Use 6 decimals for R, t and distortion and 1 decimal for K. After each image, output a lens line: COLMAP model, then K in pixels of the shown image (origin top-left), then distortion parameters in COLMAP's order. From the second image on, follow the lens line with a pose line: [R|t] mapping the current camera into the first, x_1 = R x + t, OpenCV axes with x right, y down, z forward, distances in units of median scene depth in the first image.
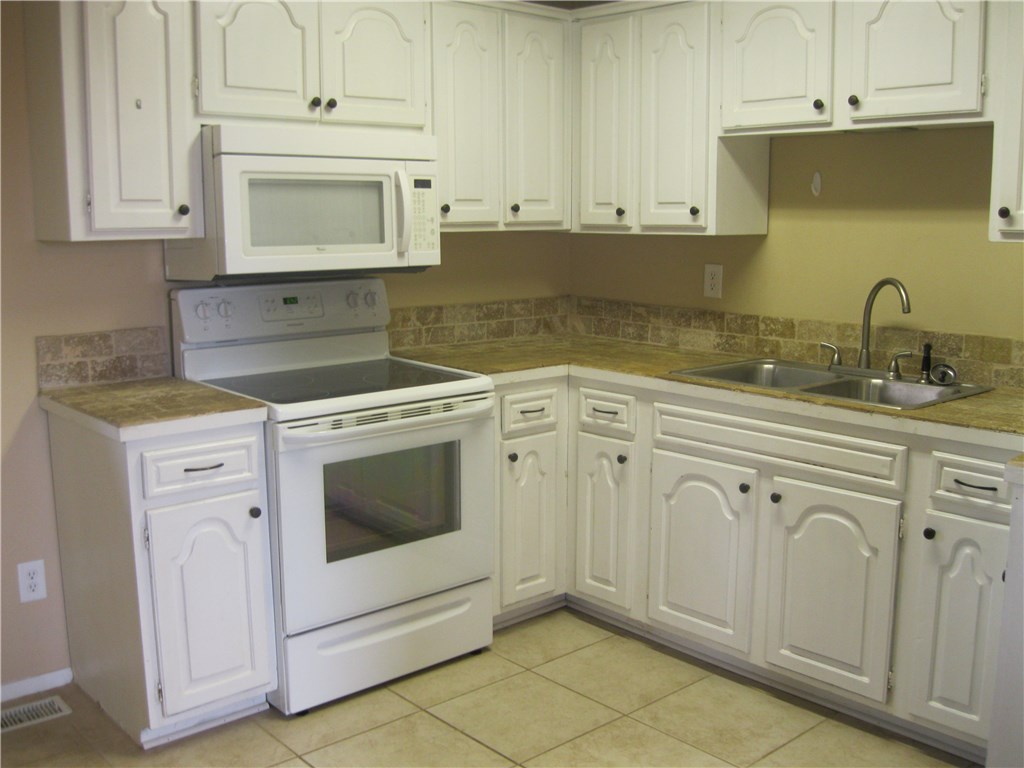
lens RADIAL K [[1052.1, 0, 510.3], [0, 1052.1, 384.5], [0, 0, 1]] dist [-0.084364, 0.000000]
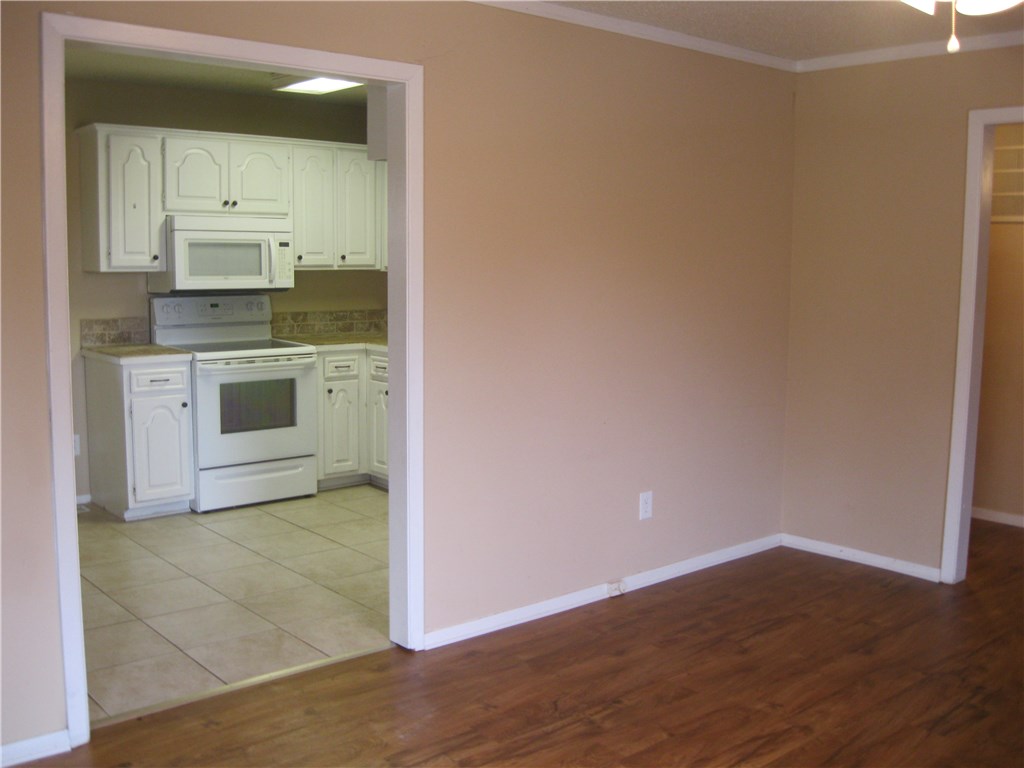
lens RADIAL K [[1052.1, 0, 494.7], [0, 1052.1, 373.7], [0, 0, 1]] dist [-0.084364, 0.000000]
pose [[0.999532, 0.017388, -0.025164, 0.314210], [-0.018522, 0.998791, -0.045543, 0.108789], [0.024342, 0.045988, 0.998645, -0.782971]]
